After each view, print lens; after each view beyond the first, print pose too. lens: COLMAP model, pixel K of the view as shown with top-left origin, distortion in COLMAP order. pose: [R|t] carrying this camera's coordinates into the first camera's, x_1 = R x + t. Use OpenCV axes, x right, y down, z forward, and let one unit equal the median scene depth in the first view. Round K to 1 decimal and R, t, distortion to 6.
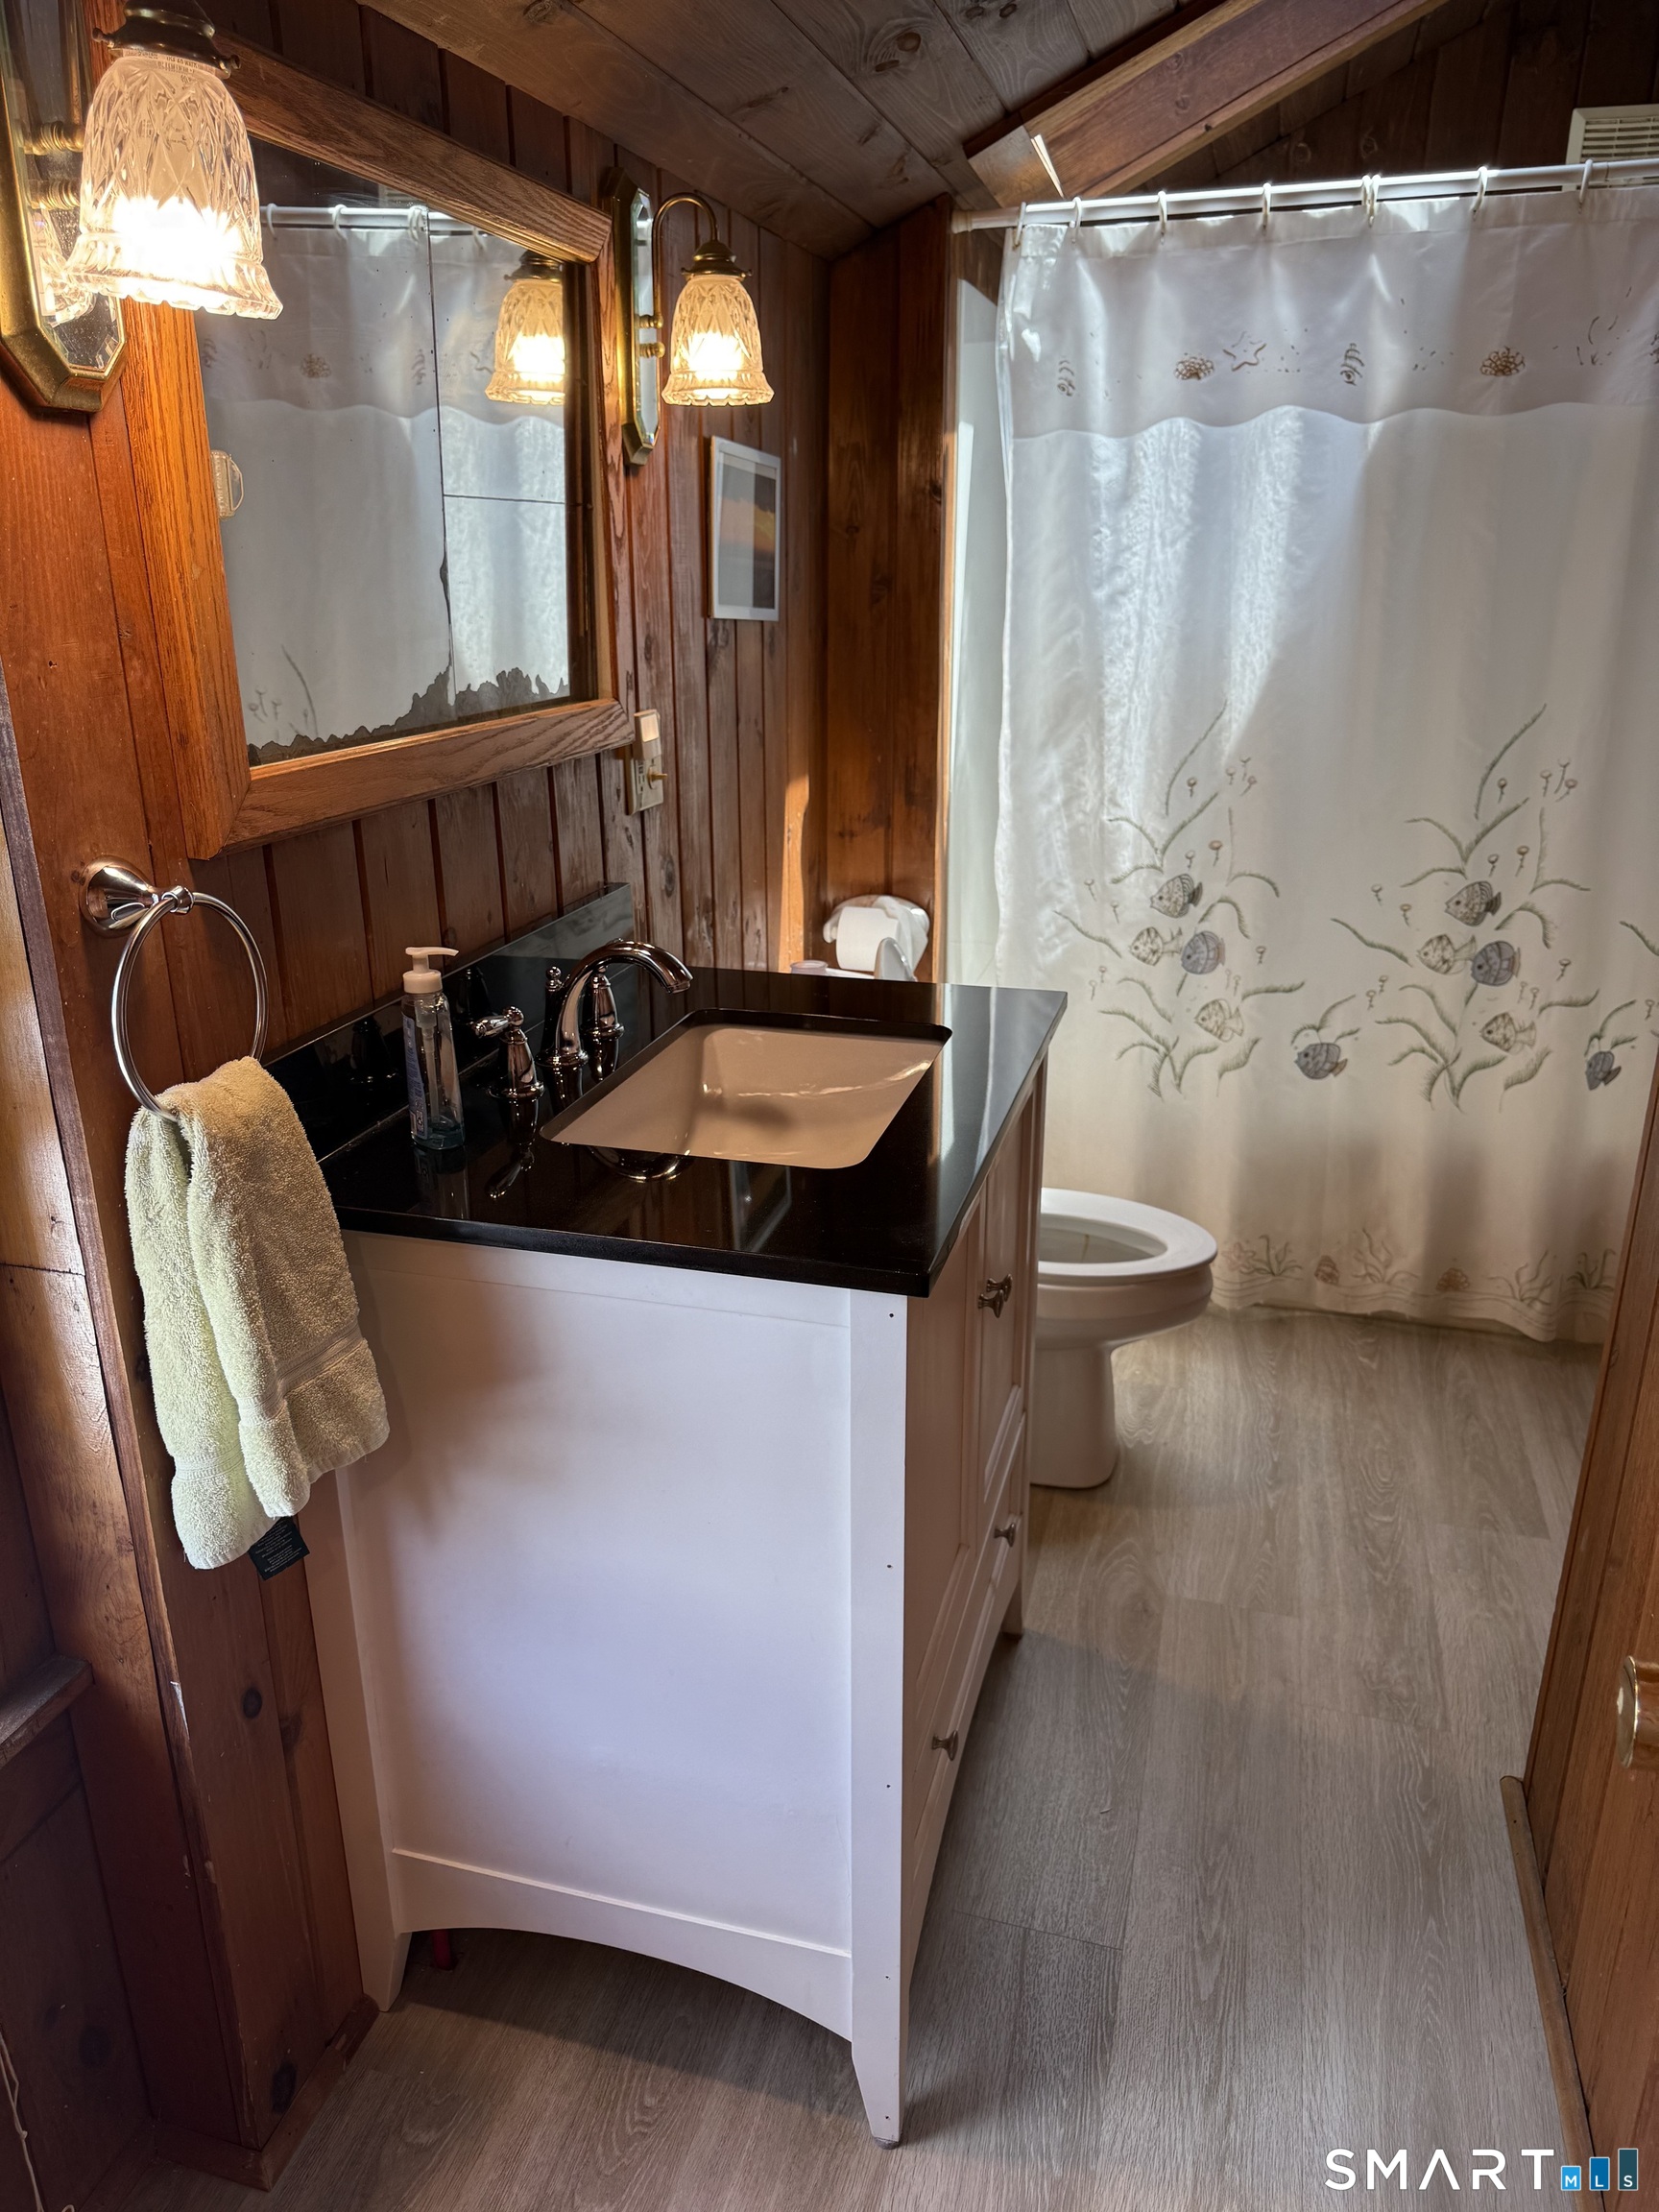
lens RADIAL K [[1564.5, 0, 829.5], [0, 1564.5, 1106.0], [0, 0, 1]] dist [0.002181, -0.003249]
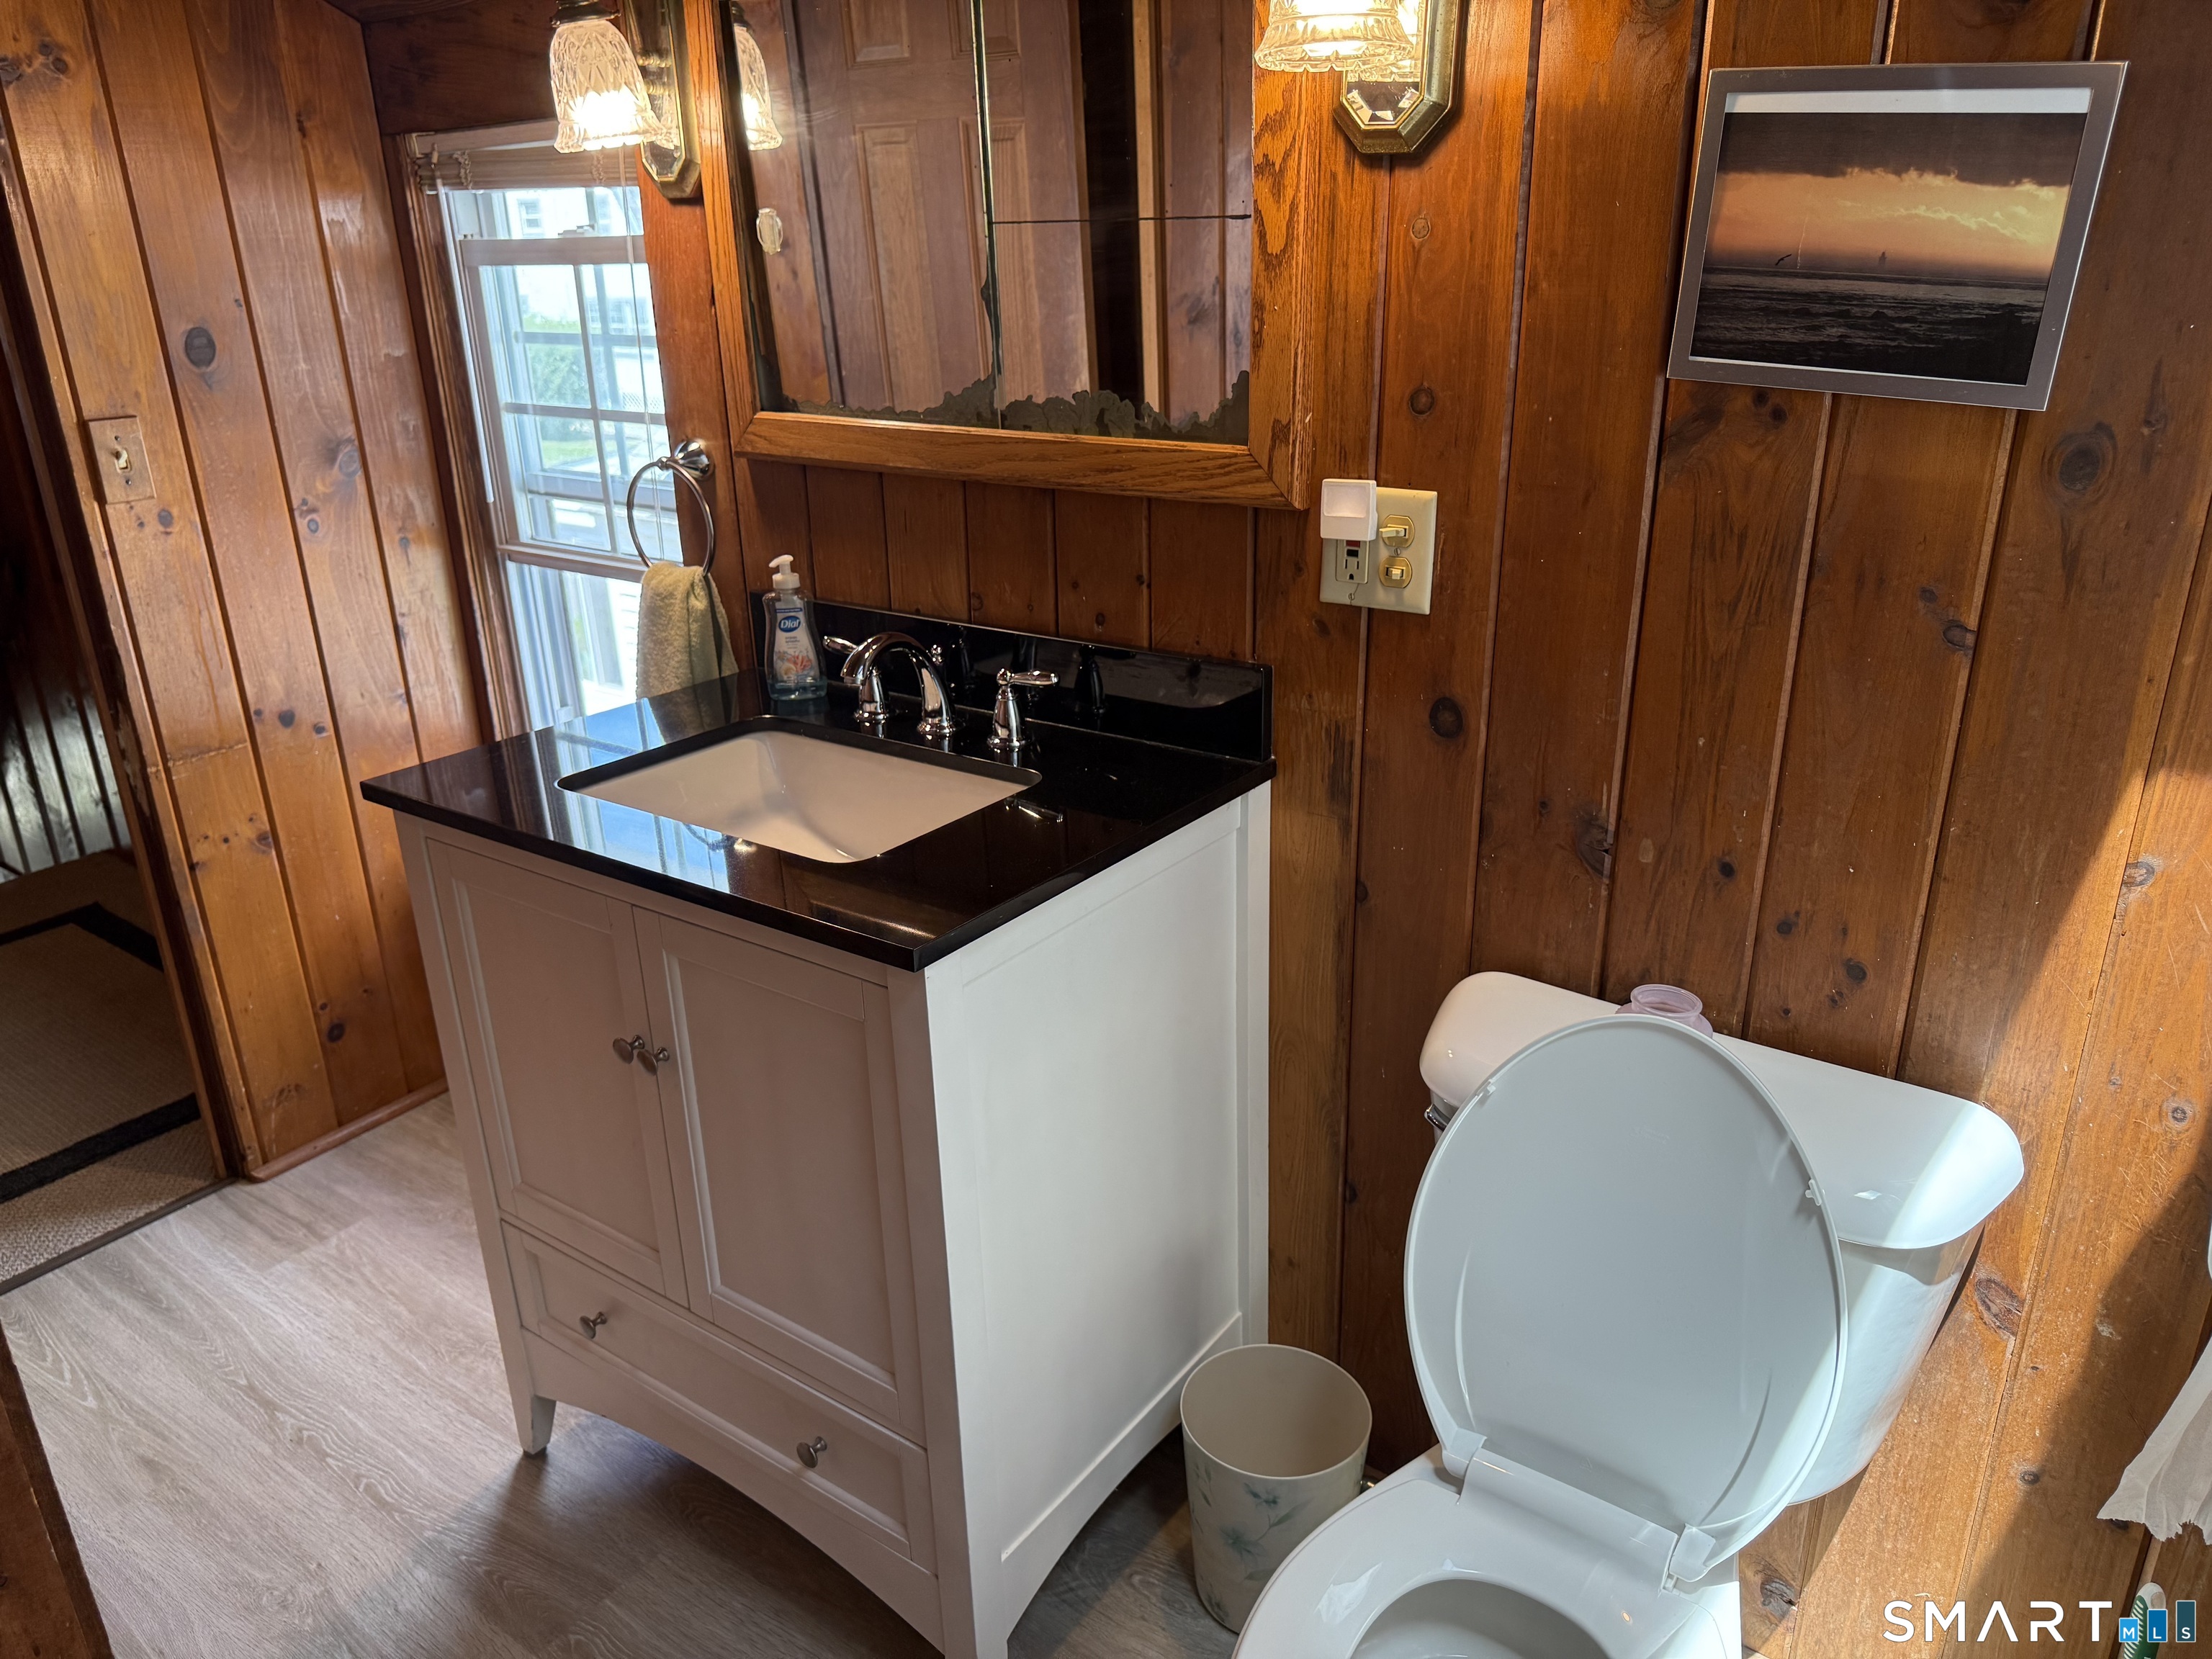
lens RADIAL K [[1564.5, 0, 1106.0], [0, 1564.5, 829.5], [0, 0, 1]] dist [0.002181, -0.003249]
pose [[-0.346519, 0.353794, -0.868766, 0.858140], [-0.289639, 0.840539, 0.457825, -0.566865], [0.892207, 0.410274, -0.188790, 1.474341]]
